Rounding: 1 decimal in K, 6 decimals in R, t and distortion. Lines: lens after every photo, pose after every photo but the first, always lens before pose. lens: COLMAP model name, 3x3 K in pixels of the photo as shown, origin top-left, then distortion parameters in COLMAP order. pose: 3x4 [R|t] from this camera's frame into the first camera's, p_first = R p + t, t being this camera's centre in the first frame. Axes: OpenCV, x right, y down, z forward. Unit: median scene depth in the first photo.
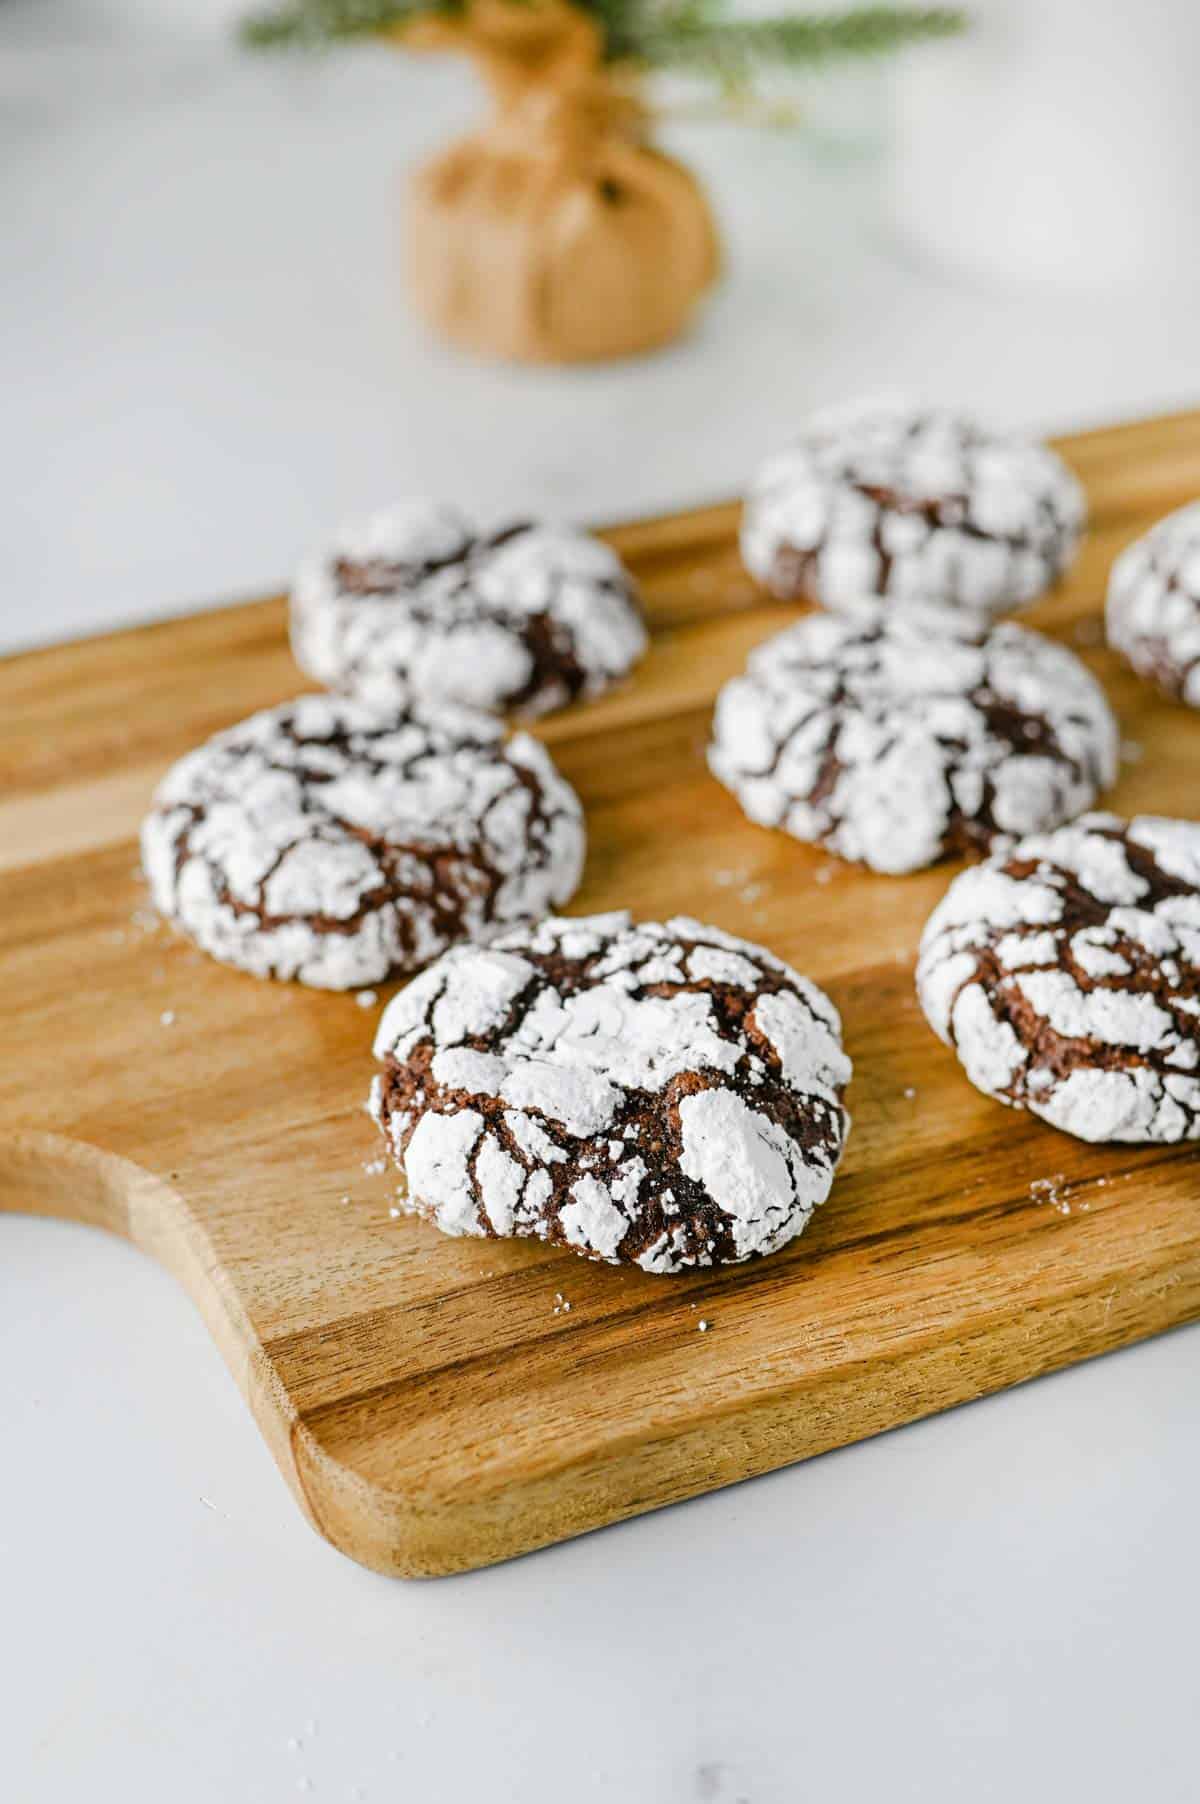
lens RADIAL K [[3005.5, 0, 600.0], [0, 3005.5, 902.0], [0, 0, 1]] dist [-0.142666, -0.115093]
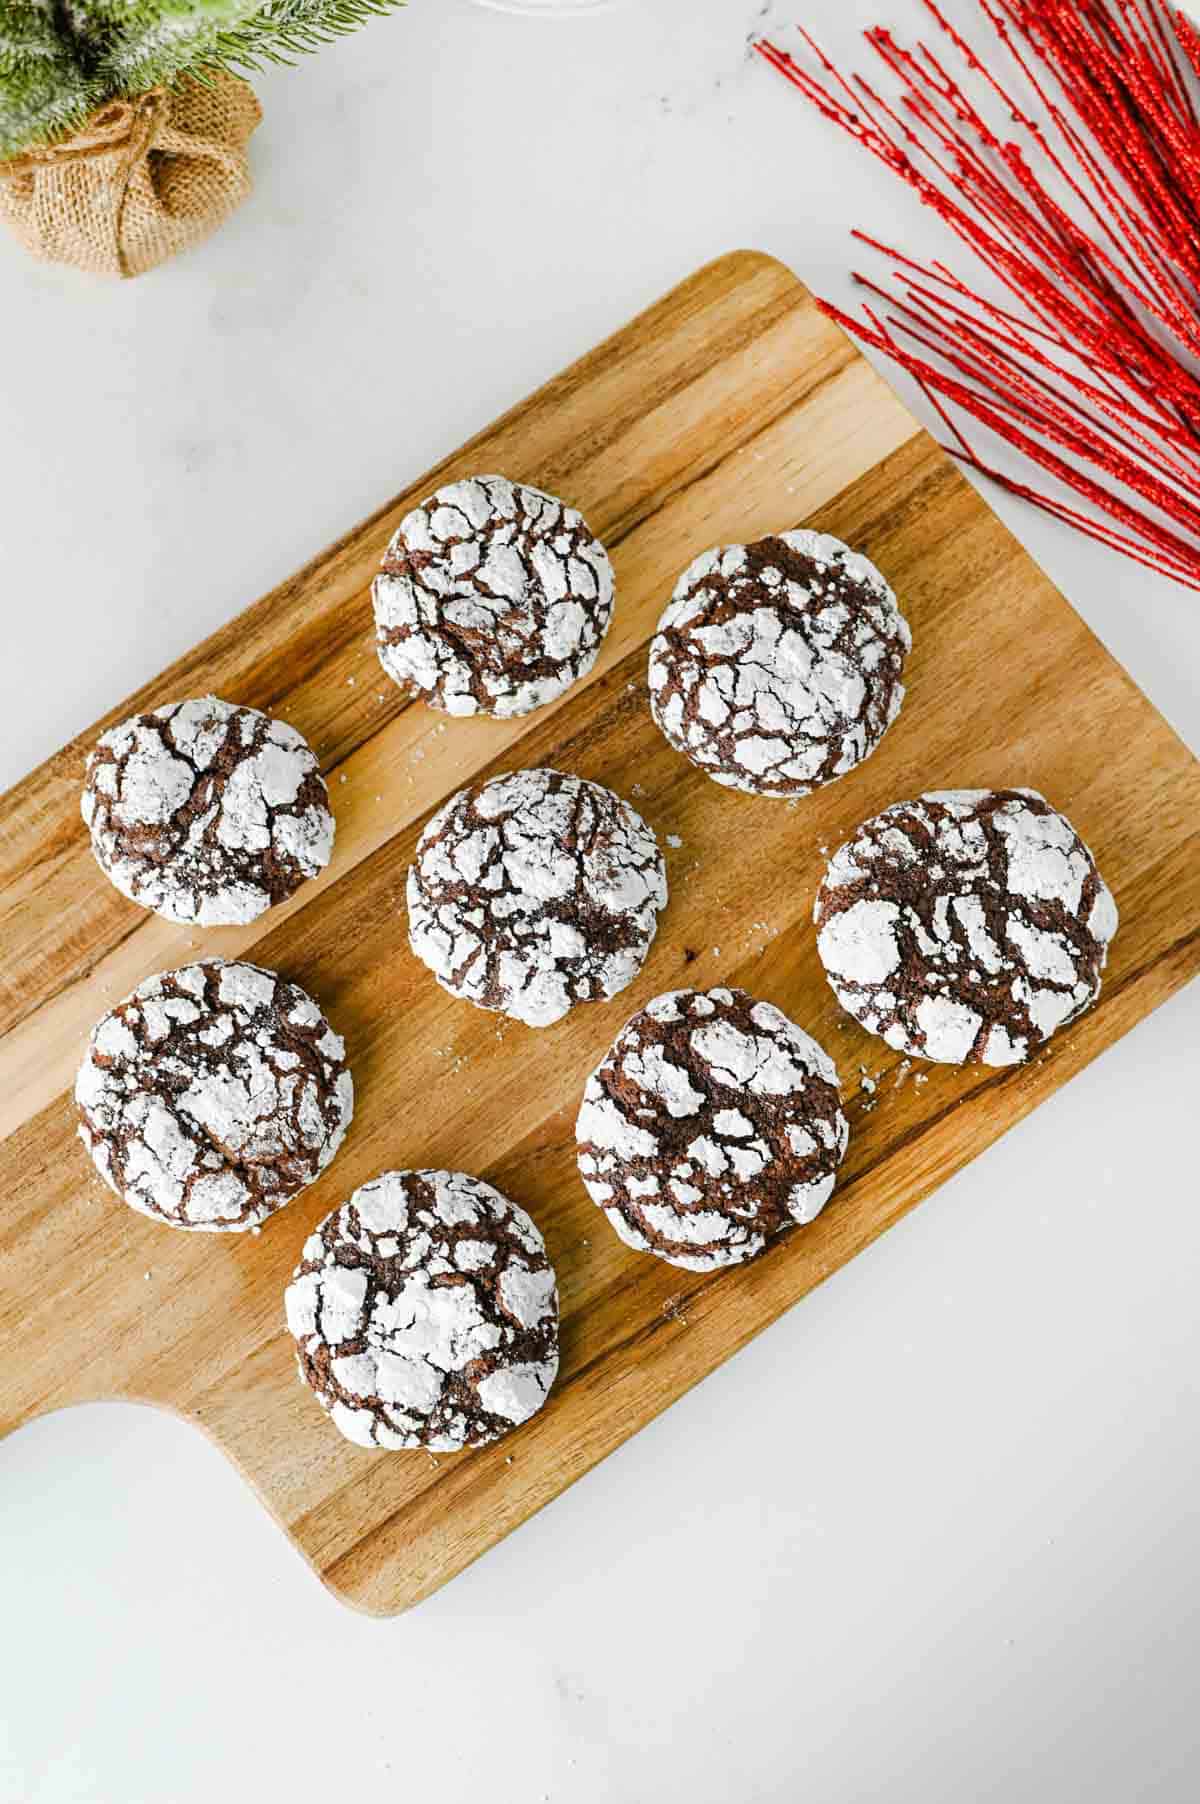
lens RADIAL K [[3005.5, 0, 600.0], [0, 3005.5, 902.0], [0, 0, 1]] dist [-0.142666, -0.115093]
pose [[0.973013, -0.226460, 0.044285, 0.081273], [0.109291, 0.621312, 0.775904, -1.445008], [-0.203226, -0.750125, 0.629295, 0.051122]]
